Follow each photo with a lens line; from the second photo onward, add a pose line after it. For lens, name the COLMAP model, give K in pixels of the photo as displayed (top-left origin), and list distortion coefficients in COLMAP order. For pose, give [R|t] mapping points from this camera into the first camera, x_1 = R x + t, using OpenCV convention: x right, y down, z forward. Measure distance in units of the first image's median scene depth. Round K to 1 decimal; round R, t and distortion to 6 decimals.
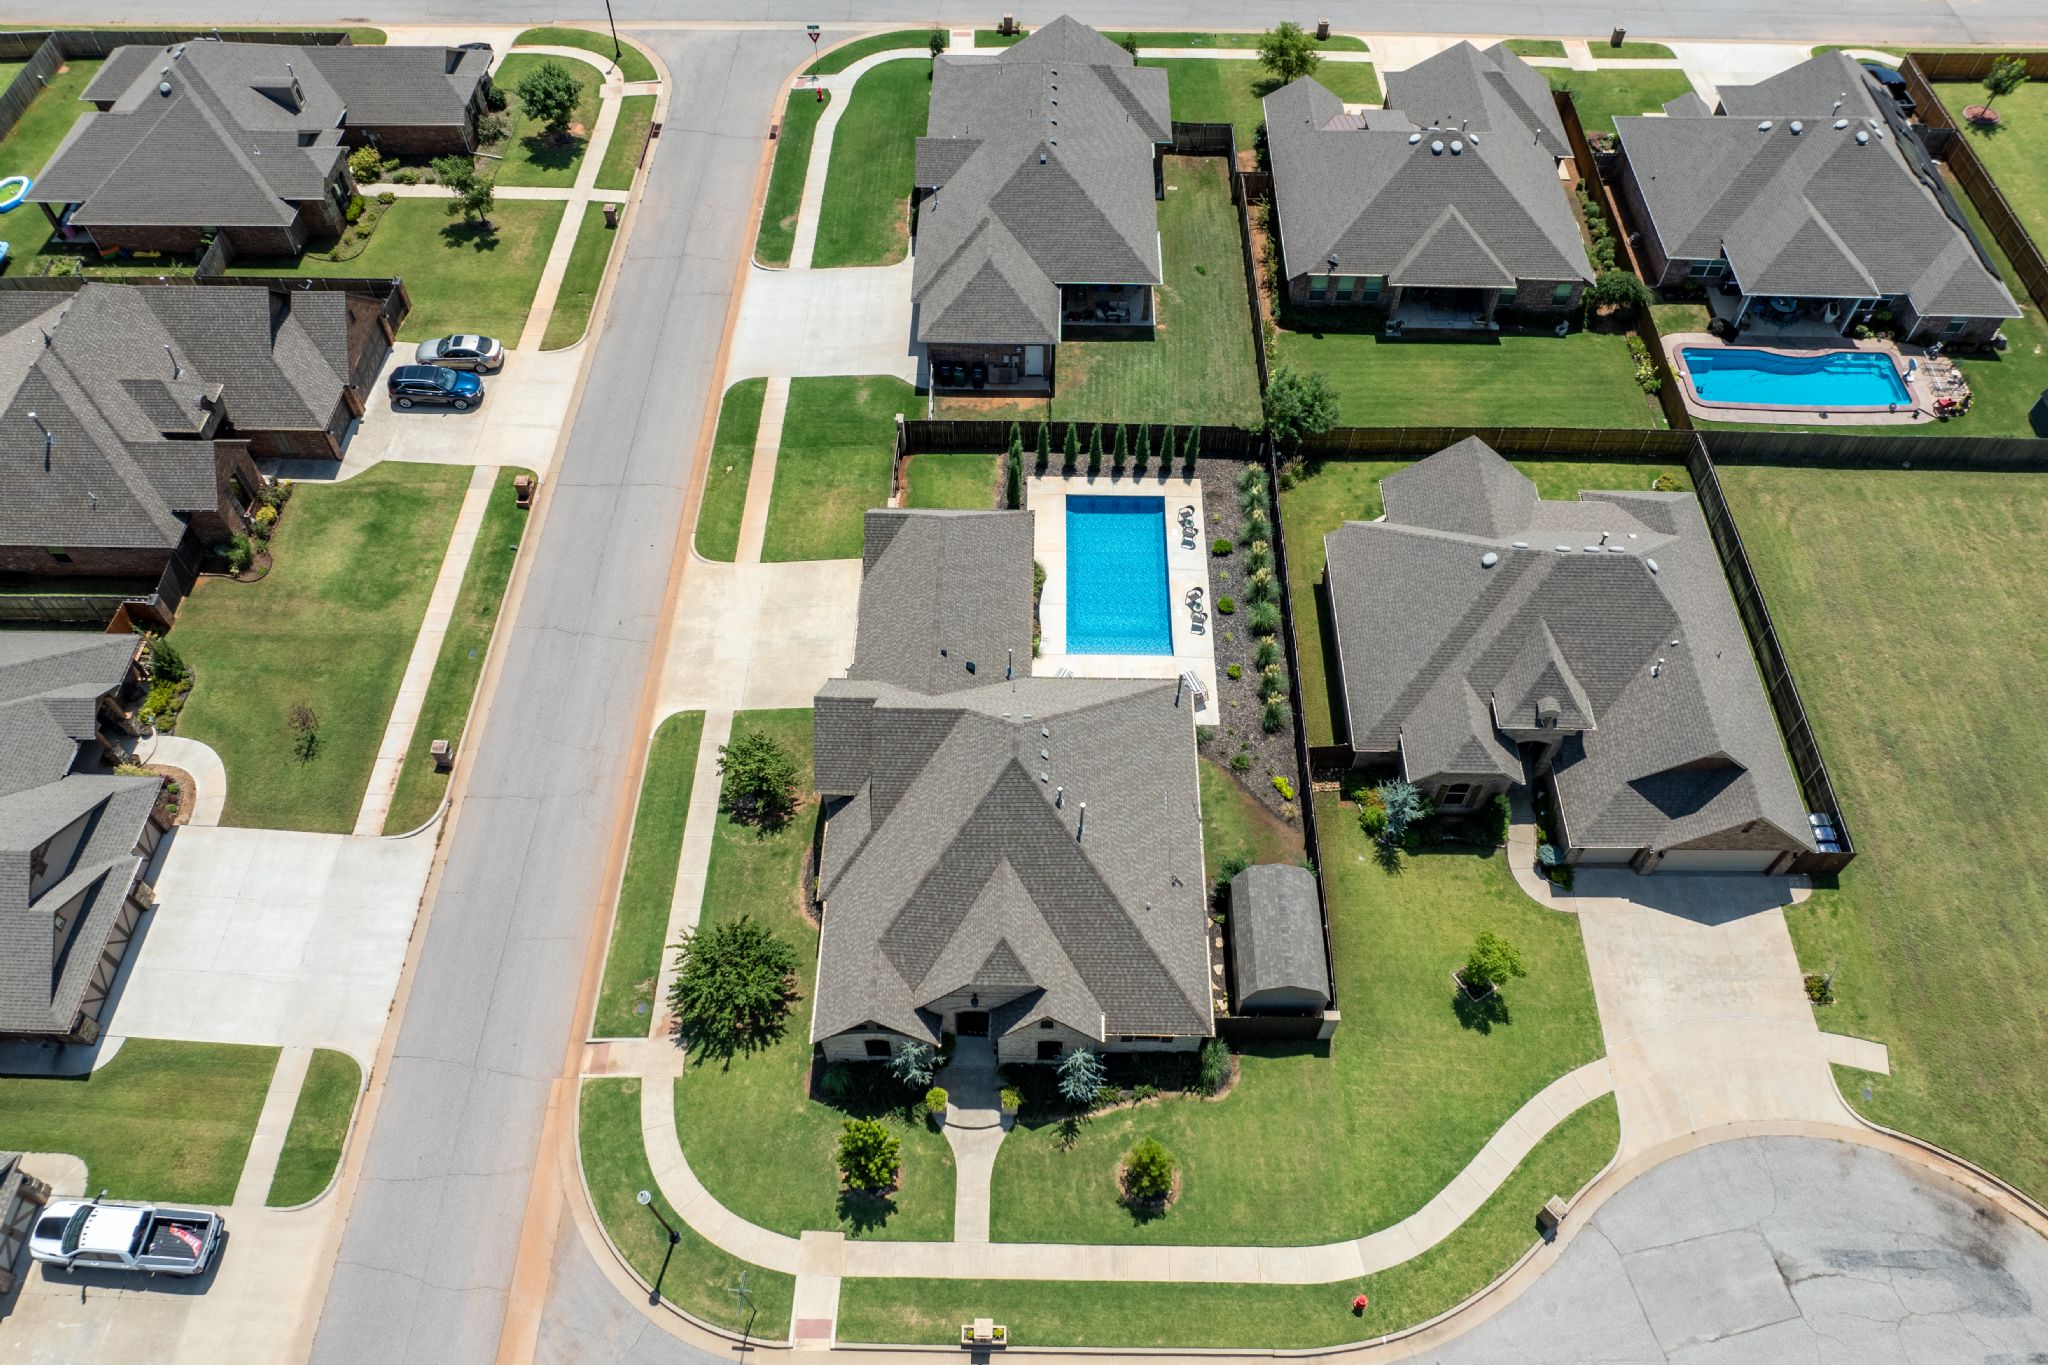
lens RADIAL K [[1440.8, 0, 1032.9], [0, 1440.8, 668.1], [0, 0, 1]] dist [-0.031514, -0.001900]
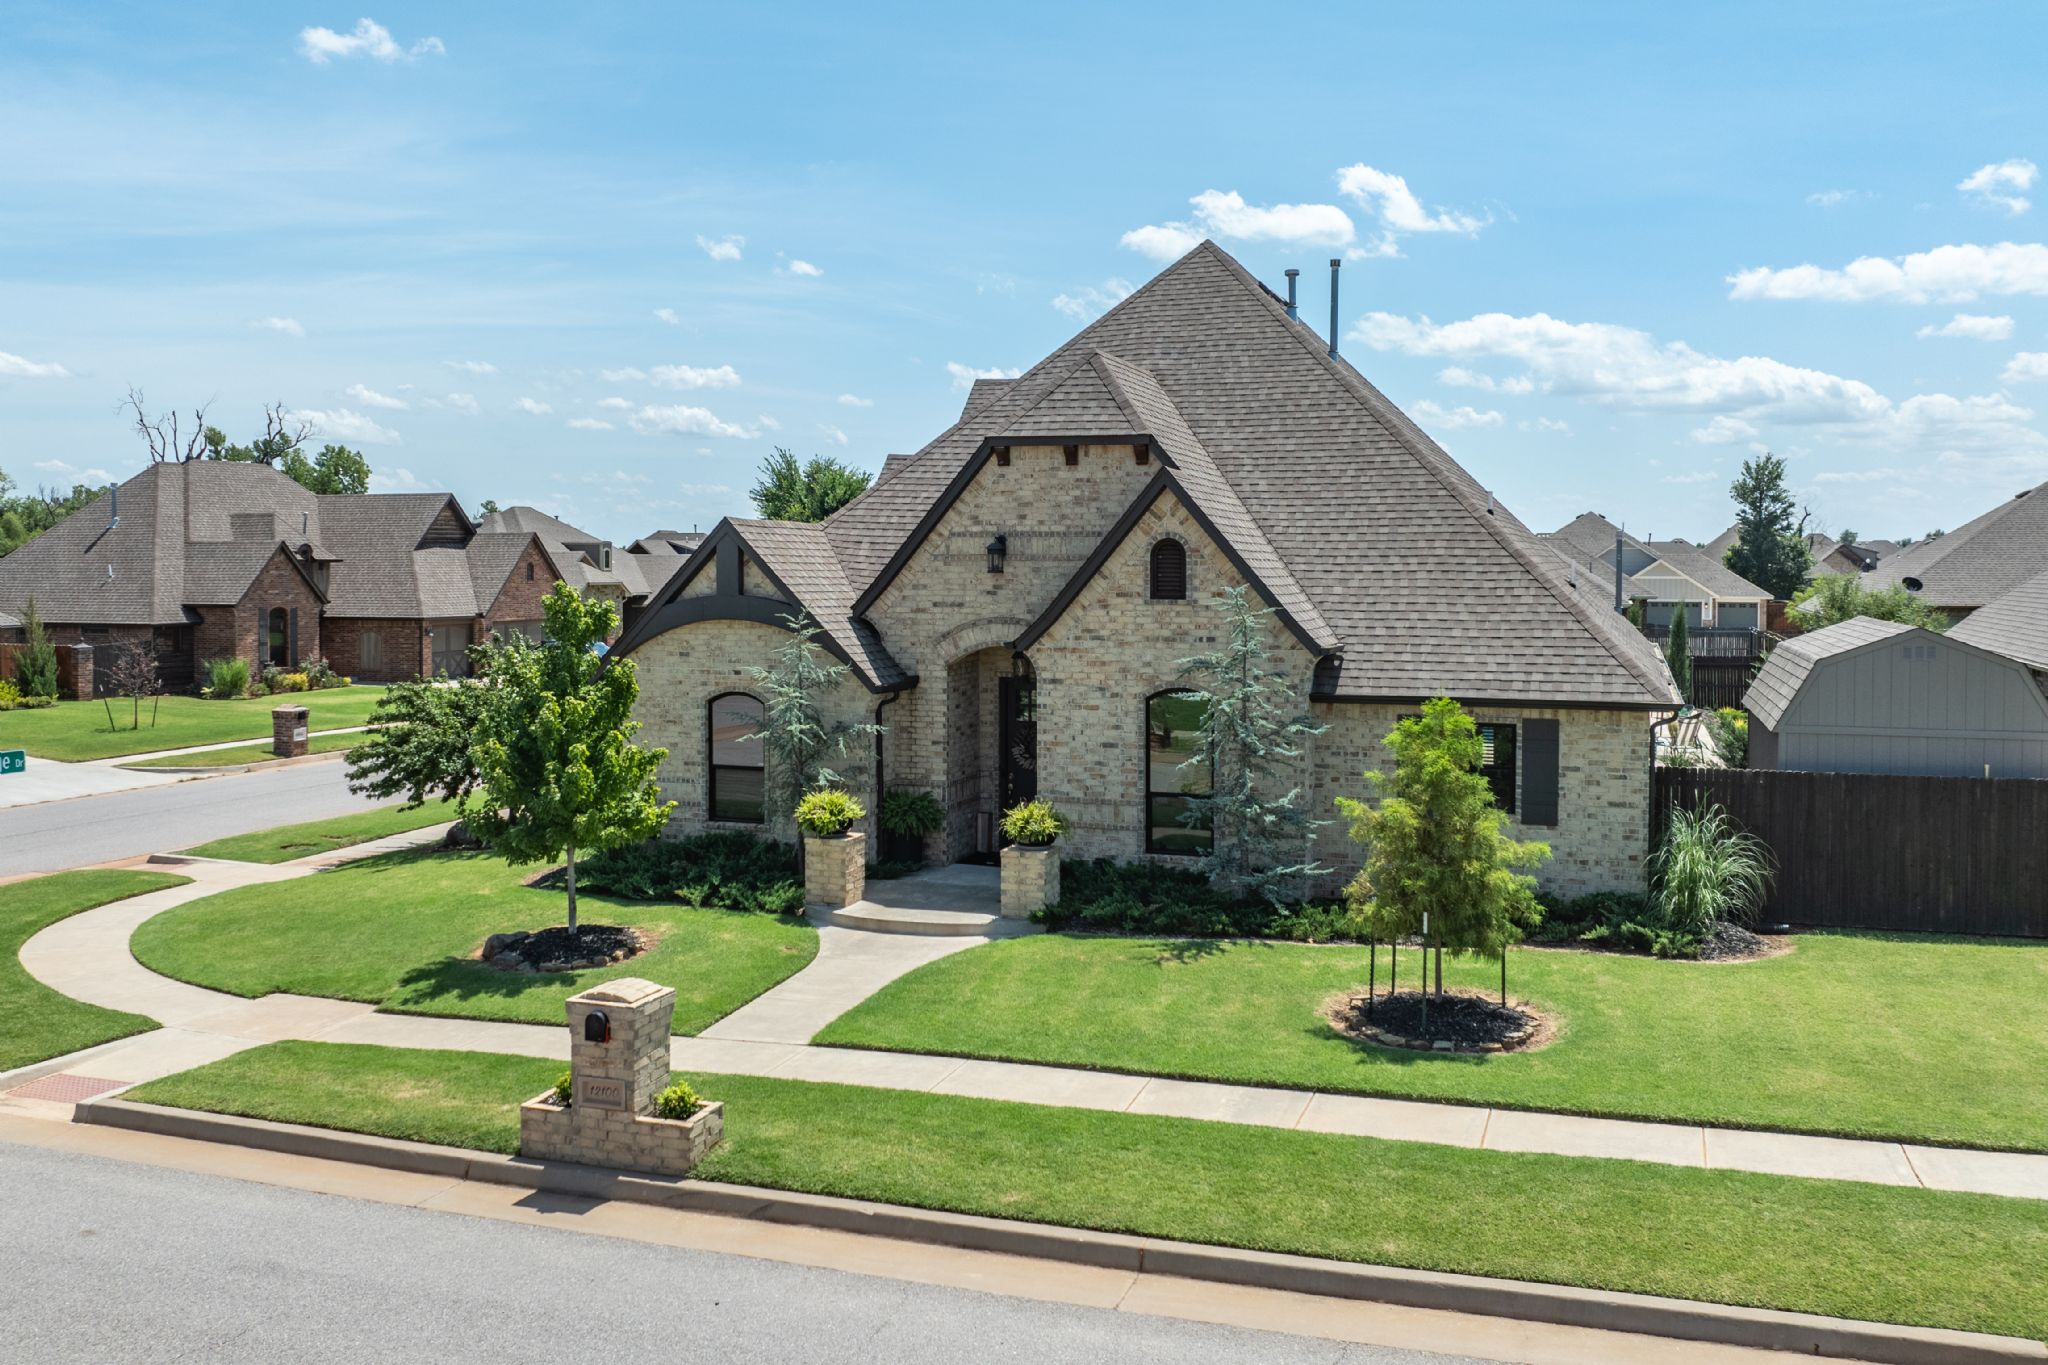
lens RADIAL K [[1715.3, 0, 1023.3], [0, 1715.3, 604.0], [0, 0, 1]] dist [-0.020911, -0.009636]
pose [[0.949112, -0.001085, -0.314936, 0.093052], [-0.249082, 0.609365, -0.752749, 0.491939], [0.192728, 0.792889, 0.578086, 0.634221]]
